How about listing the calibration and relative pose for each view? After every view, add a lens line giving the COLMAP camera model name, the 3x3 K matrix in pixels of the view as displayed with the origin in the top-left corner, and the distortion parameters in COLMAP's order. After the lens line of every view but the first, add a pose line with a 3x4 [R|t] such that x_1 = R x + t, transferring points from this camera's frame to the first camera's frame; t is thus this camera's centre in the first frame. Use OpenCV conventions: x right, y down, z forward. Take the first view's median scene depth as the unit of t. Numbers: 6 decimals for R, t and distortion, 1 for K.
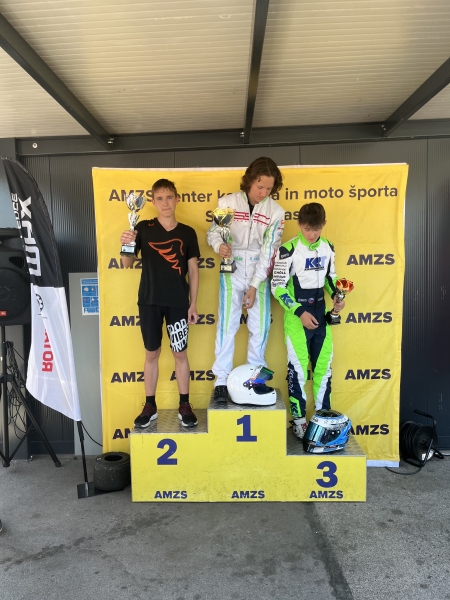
lens RADIAL K [[456.4, 0, 225.0], [0, 456.4, 300.0], [0, 0, 1]] dist [0.111928, -0.137431]
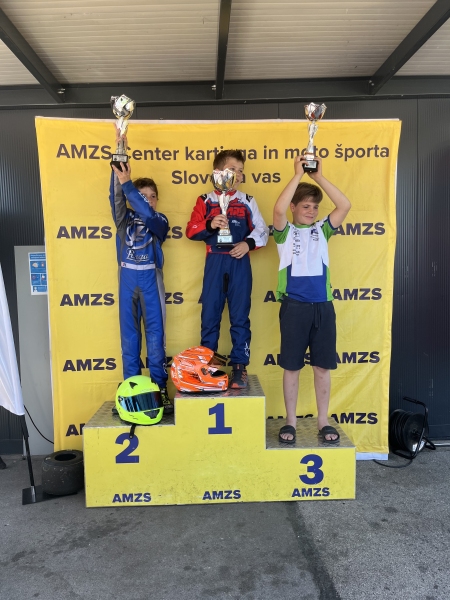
lens RADIAL K [[456.2, 0, 223.7], [0, 456.2, 305.5], [0, 0, 1]] dist [0.109180, -0.138878]
pose [[0.998552, -0.004420, 0.053622, 0.007989], [0.003743, 0.999912, 0.012733, 0.050056], [-0.053674, -0.012514, 0.998480, 0.128350]]
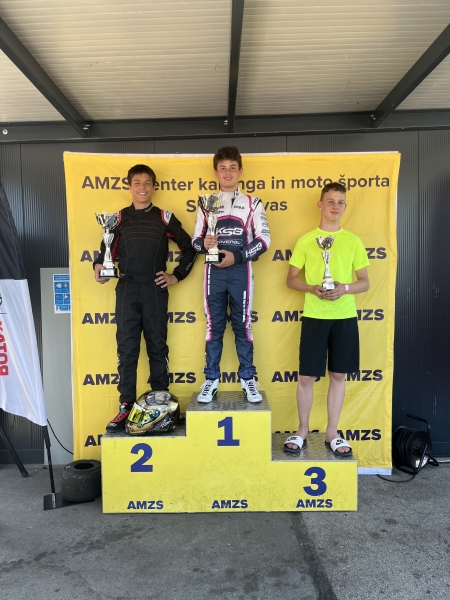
lens RADIAL K [[456.2, 0, 223.7], [0, 456.2, 305.5], [0, 0, 1]] dist [0.109180, -0.138878]
pose [[0.999754, 0.003747, 0.021879, 0.015079], [-0.003229, 0.999715, -0.023667, 0.044386], [-0.021962, 0.023590, 0.999480, 0.068172]]
